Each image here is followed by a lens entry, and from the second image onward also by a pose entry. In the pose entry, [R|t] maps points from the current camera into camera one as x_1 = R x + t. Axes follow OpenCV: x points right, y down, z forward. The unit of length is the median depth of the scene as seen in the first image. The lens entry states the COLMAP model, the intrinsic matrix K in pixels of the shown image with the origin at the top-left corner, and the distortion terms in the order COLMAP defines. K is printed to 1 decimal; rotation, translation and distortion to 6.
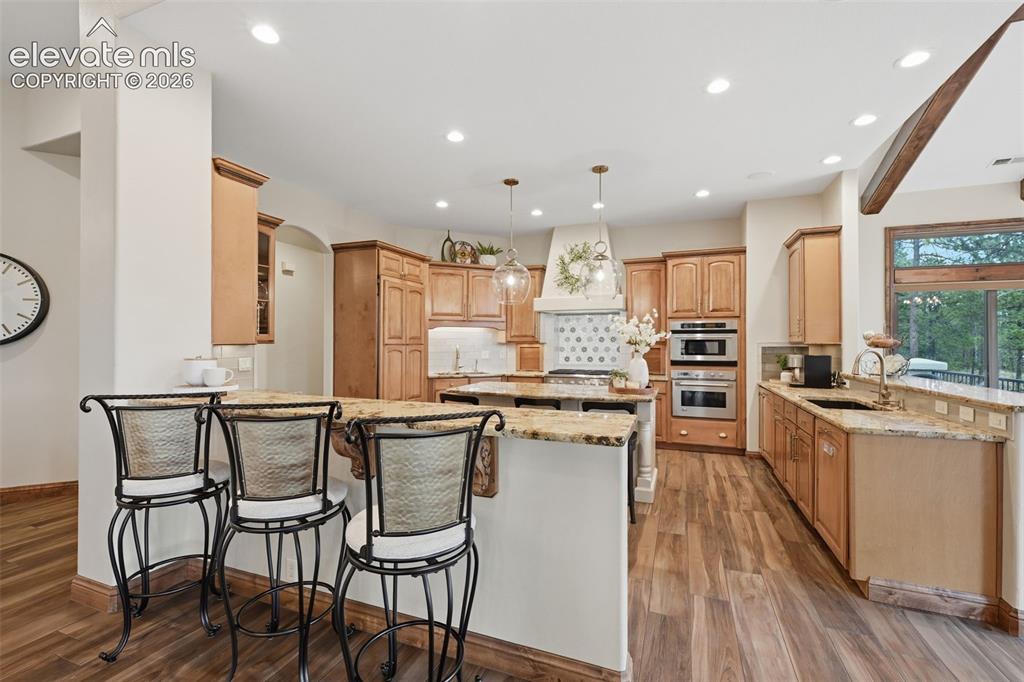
lens RADIAL K [[430.3, 0, 514.6], [0, 430.3, 339.4], [0, 0, 1]] dist [0.000963, -0.000842]
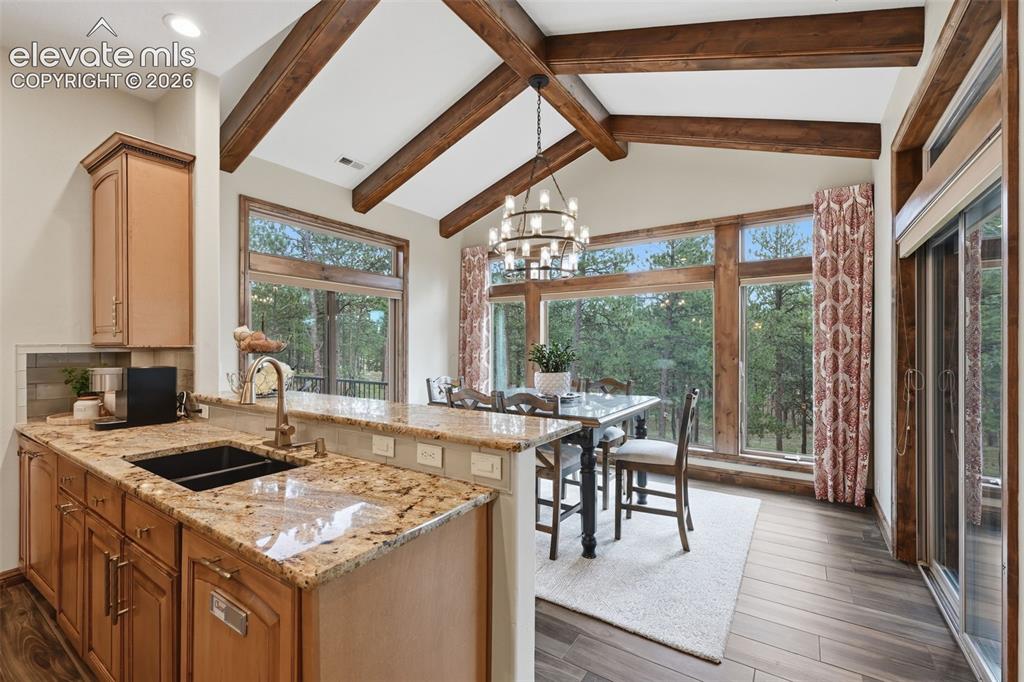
lens RADIAL K [[430.3, 0, 512.7], [0, 430.3, 345.1], [0, 0, 1]] dist [0.000963, -0.000842]
pose [[0.211808, -0.001180, 0.977310, 0.227871], [-0.006721, 0.999974, 0.002664, 0.002343], [-0.977288, -0.007132, 0.211795, 0.381248]]
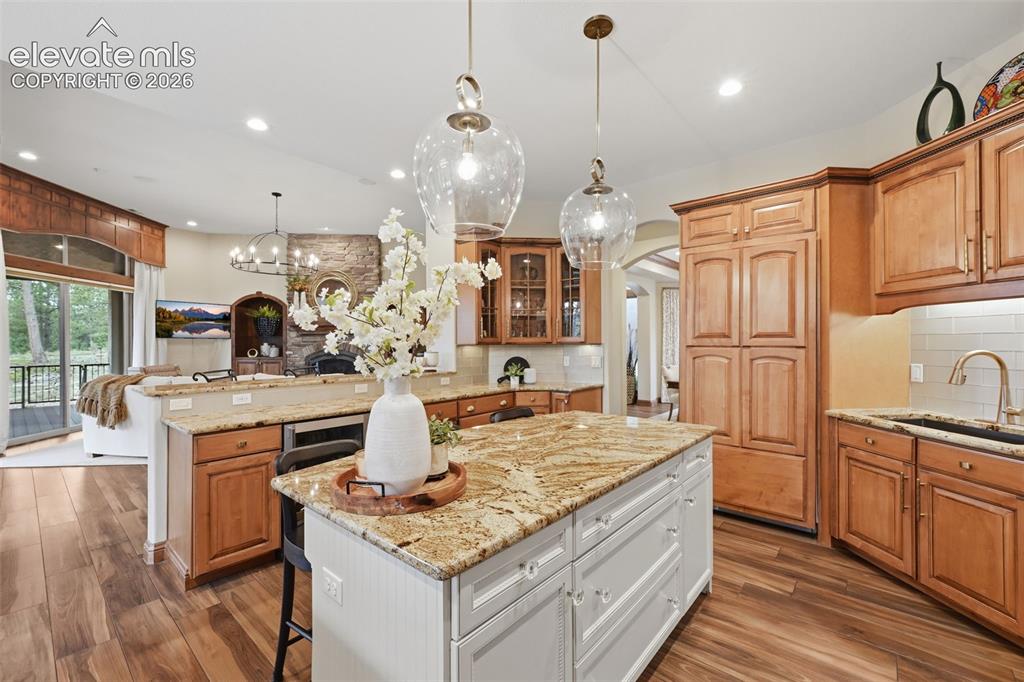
lens RADIAL K [[430.3, 0, 517.3], [0, 430.3, 344.6], [0, 0, 1]] dist [0.000963, -0.000842]
pose [[-0.331354, -0.001722, -0.943505, 0.494330], [0.007720, 0.999960, -0.004536, 0.010302], [0.943475, -0.008787, -0.331327, 1.059280]]
